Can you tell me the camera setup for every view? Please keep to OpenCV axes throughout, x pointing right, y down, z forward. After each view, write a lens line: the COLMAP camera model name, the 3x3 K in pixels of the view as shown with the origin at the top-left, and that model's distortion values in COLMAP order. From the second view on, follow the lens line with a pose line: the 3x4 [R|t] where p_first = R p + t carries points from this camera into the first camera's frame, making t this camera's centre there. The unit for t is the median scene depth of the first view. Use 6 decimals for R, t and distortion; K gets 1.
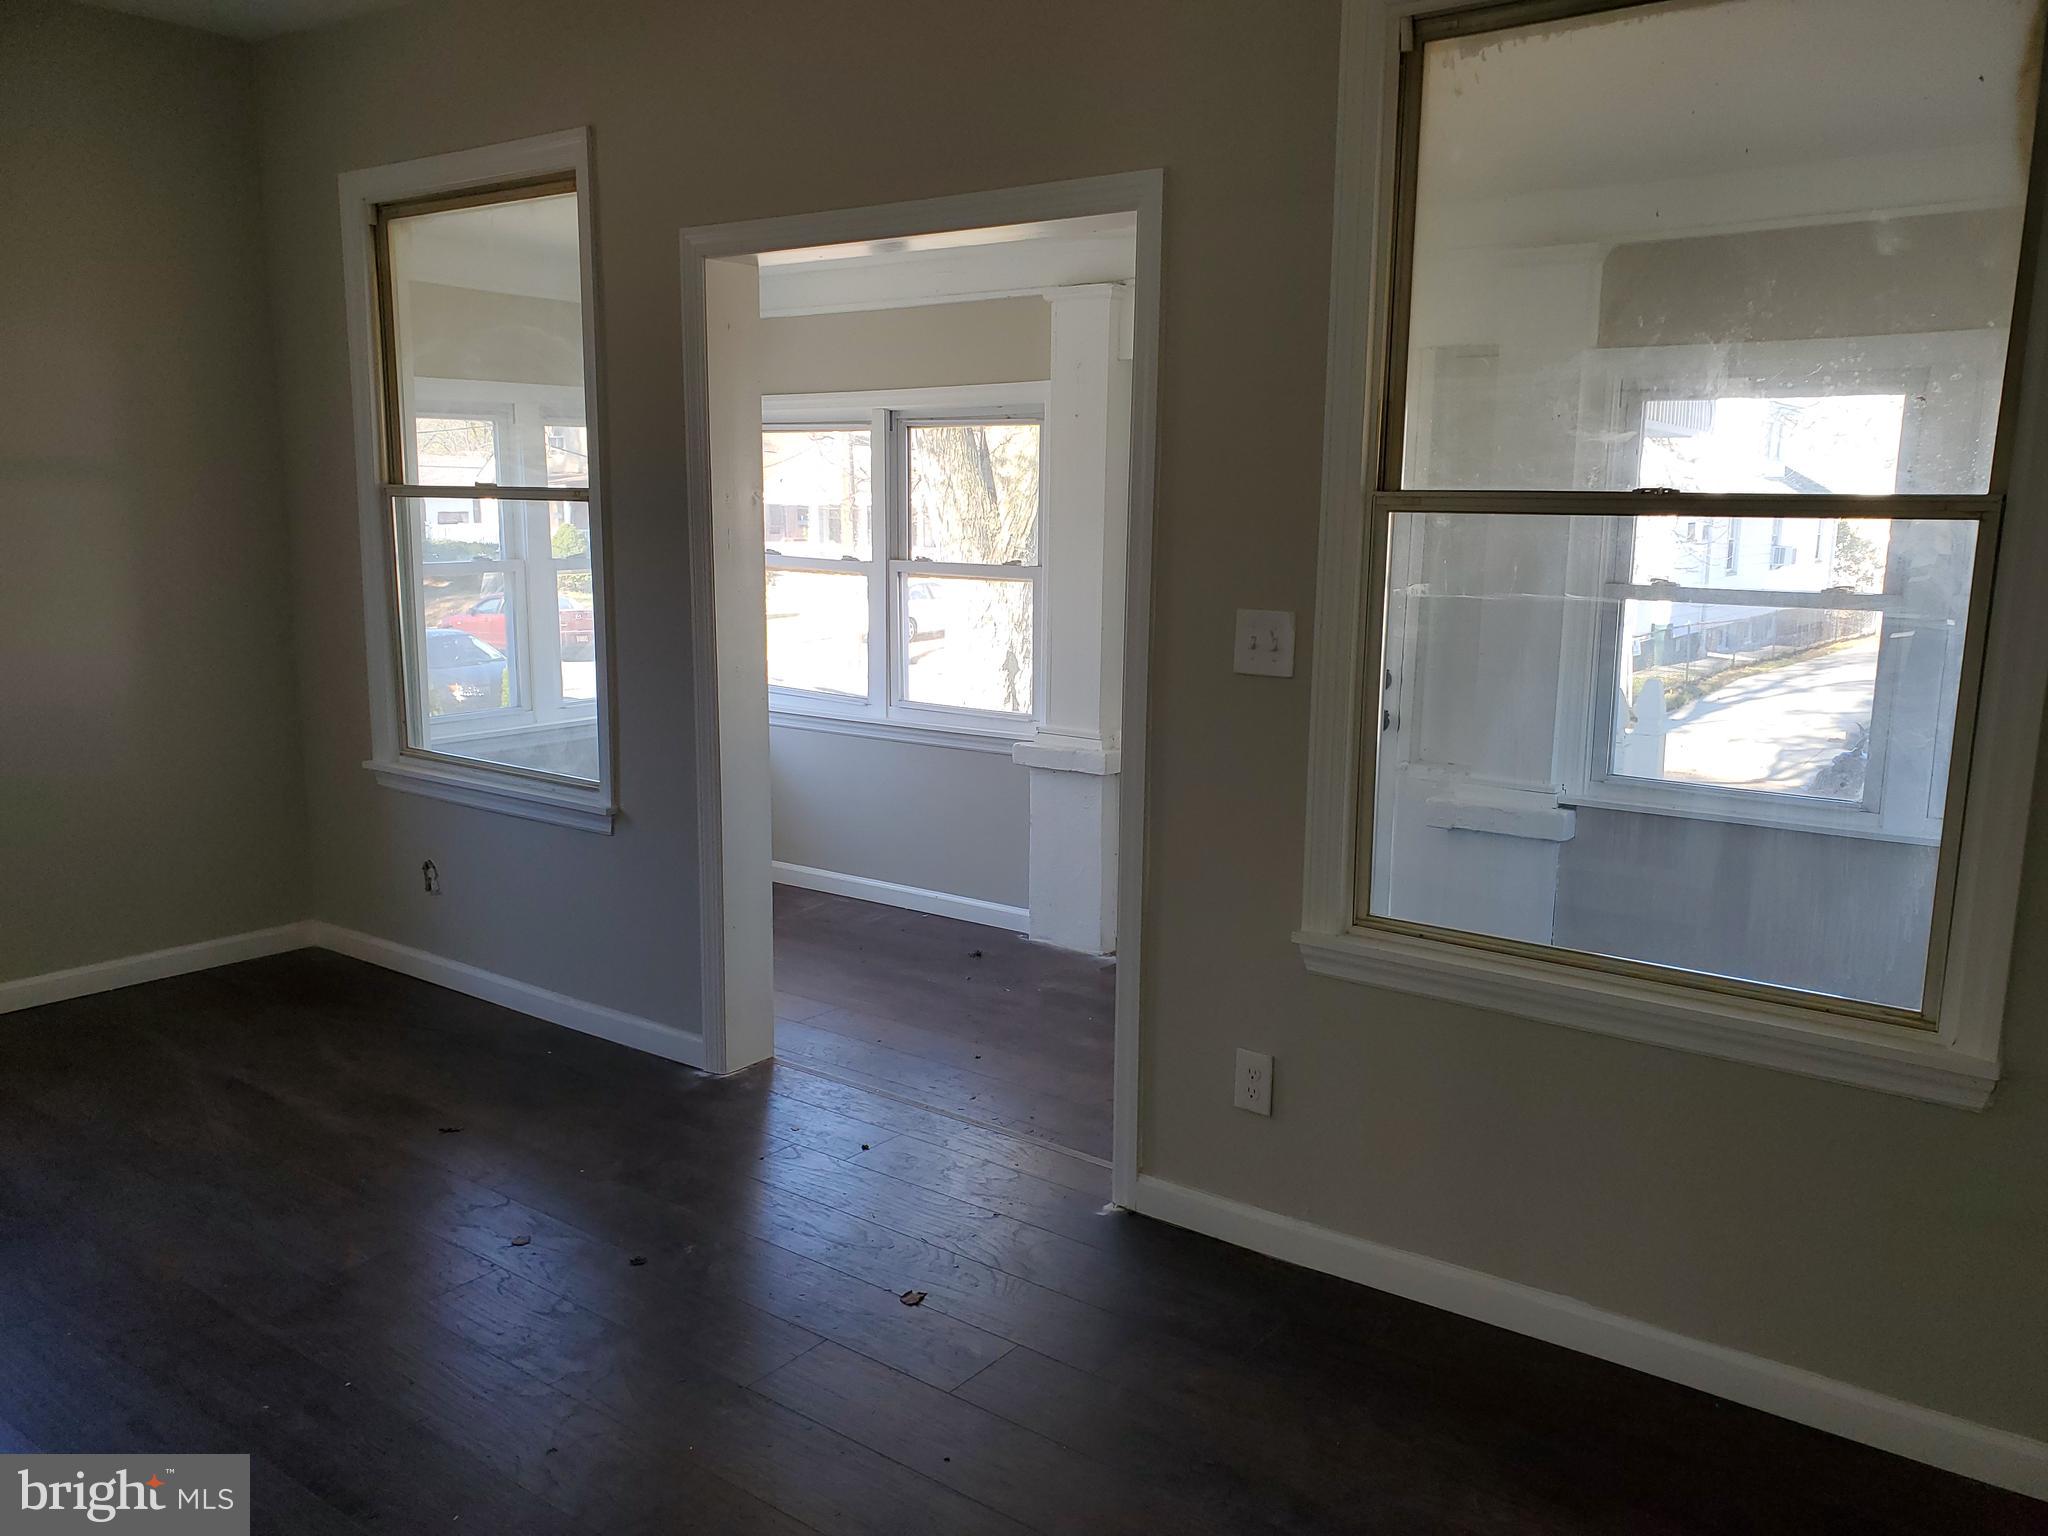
lens RADIAL K [[1593.9, 0, 1024.0], [0, 1593.9, 768.0], [0, 0, 1]] dist [0.000999, -0.005294]
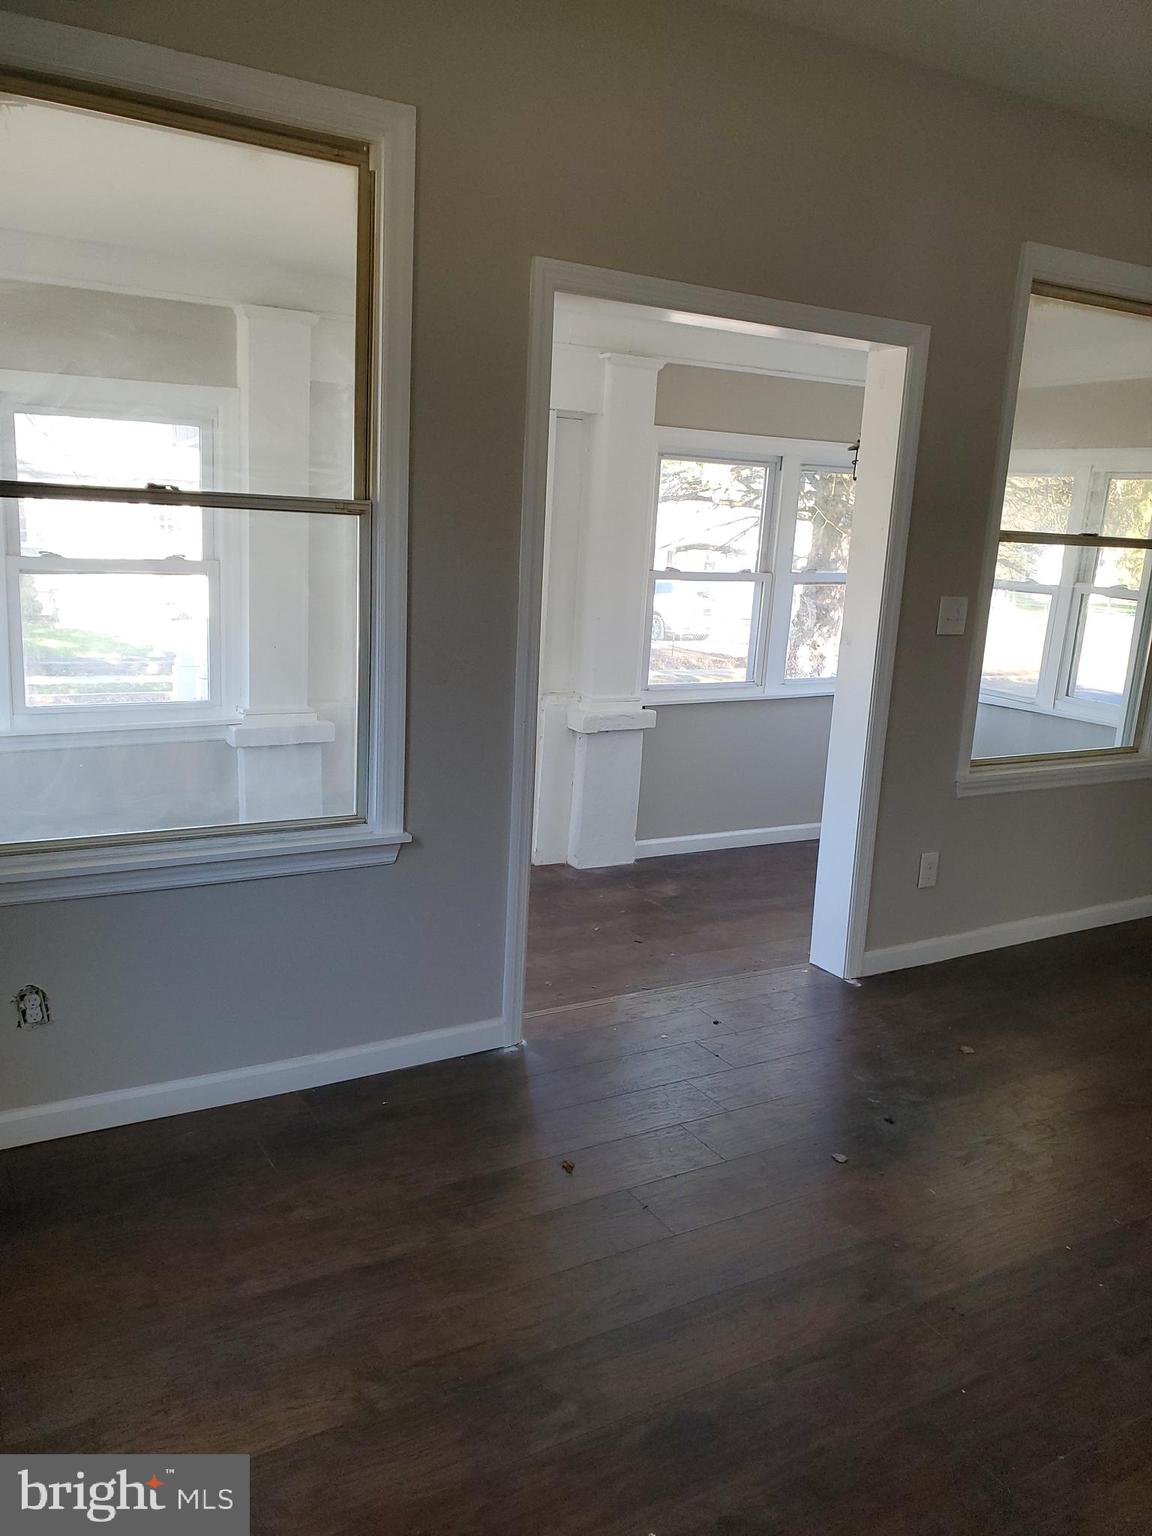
lens RADIAL K [[1163.9, 0, 576.0], [0, 1163.9, 768.0], [0, 0, 1]] dist [-0.007662, -0.003571]
pose [[0.404223, -0.185475, 0.895658, -0.972215], [0.111469, 0.981915, 0.153029, -0.128649], [-0.907843, 0.037981, 0.417588, 0.699880]]
